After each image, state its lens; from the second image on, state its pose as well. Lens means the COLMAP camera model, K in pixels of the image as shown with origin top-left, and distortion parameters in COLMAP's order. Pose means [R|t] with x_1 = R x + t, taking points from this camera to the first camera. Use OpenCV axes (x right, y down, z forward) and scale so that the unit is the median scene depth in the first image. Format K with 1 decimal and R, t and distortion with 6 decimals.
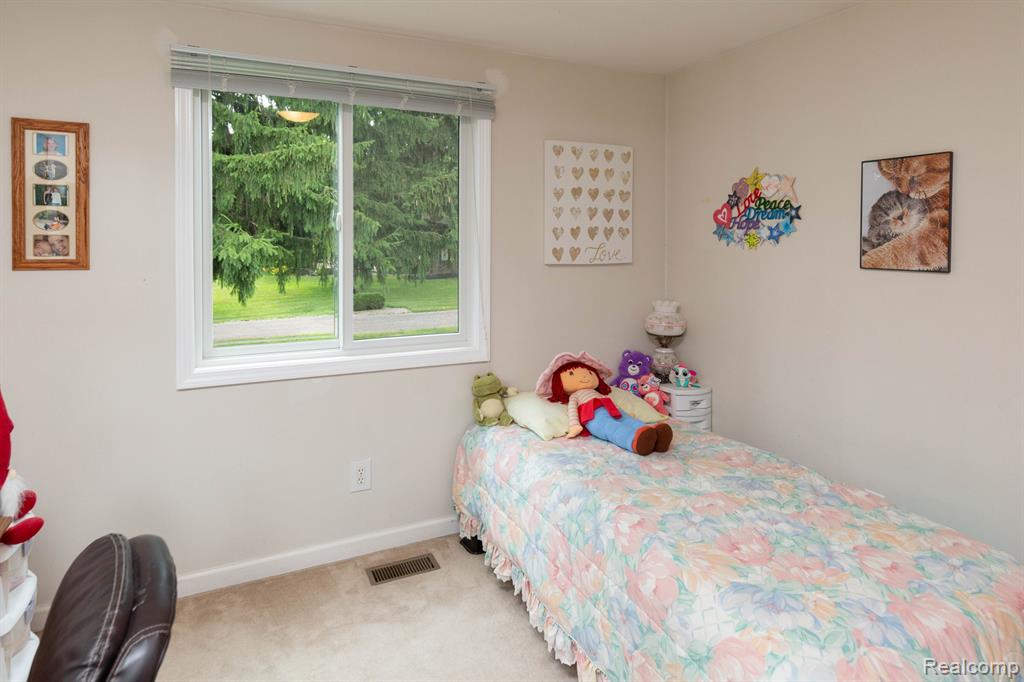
lens RADIAL K [[599.4, 0, 506.3], [0, 599.4, 252.6], [0, 0, 1]] dist [-0.012027, 0.001315]
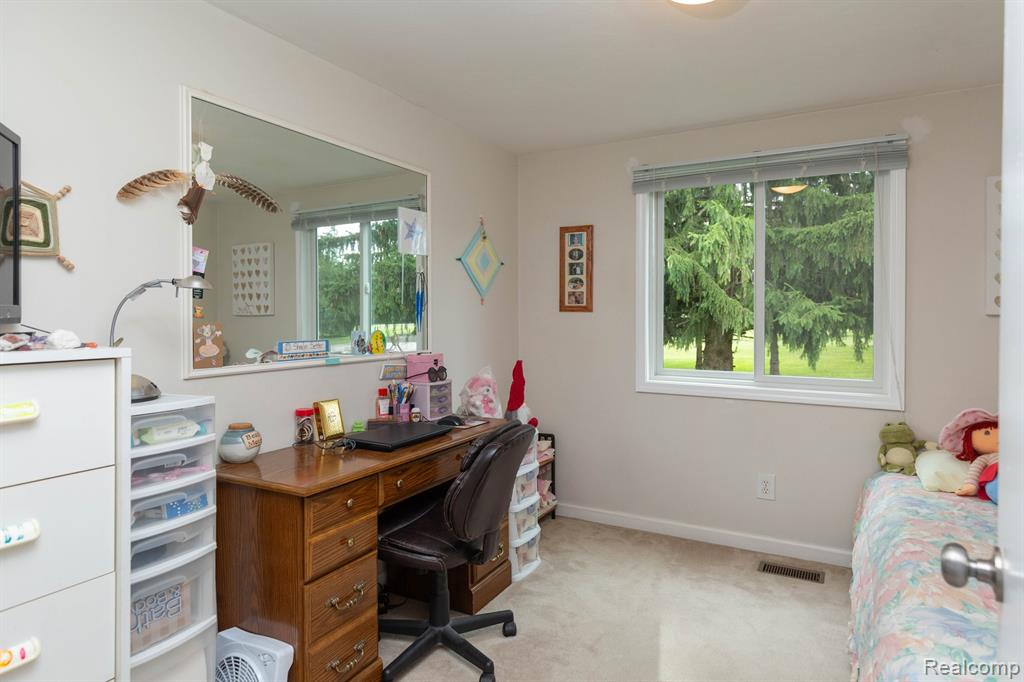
lens RADIAL K [[599.4, 0, 513.9], [0, 599.4, 333.6], [0, 0, 1]] dist [-0.012027, 0.001315]
pose [[0.552792, 0.026914, -0.832885, 0.545766], [-0.019665, 0.999621, 0.019250, 0.057056], [0.833087, 0.005738, 0.553112, -0.111416]]
